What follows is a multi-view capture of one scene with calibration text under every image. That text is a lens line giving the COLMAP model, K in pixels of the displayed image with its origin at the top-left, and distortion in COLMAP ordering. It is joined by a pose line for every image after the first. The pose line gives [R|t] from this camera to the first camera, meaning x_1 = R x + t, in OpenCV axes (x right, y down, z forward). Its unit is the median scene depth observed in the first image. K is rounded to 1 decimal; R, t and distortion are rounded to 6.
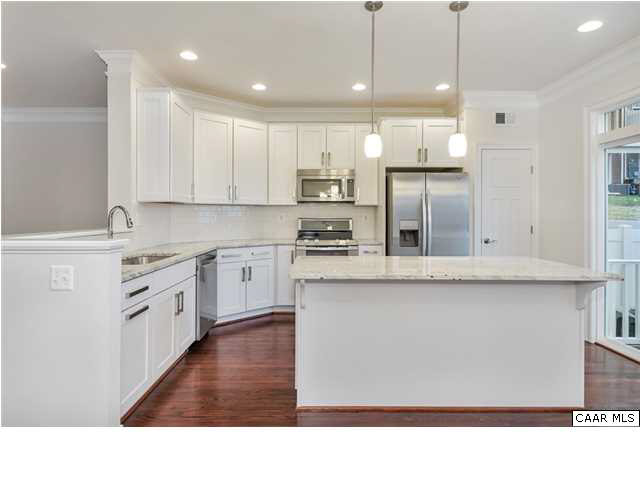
lens RADIAL K [[365.9, 0, 317.7], [0, 365.9, 217.2], [0, 0, 1]] dist [-0.000638, -0.000642]
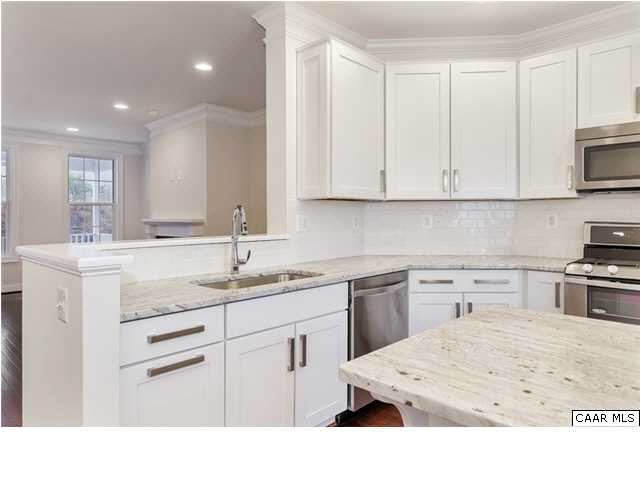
lens RADIAL K [[416.7, 0, 304.1], [0, 416.7, 220.7], [0, 0, 1]] dist [-0.005557, -0.000887]
pose [[0.707262, 0.003332, -0.706944, 0.103486], [0.000631, 0.999986, 0.005345, -0.002422], [0.706952, -0.004227, 0.707249, 0.331217]]
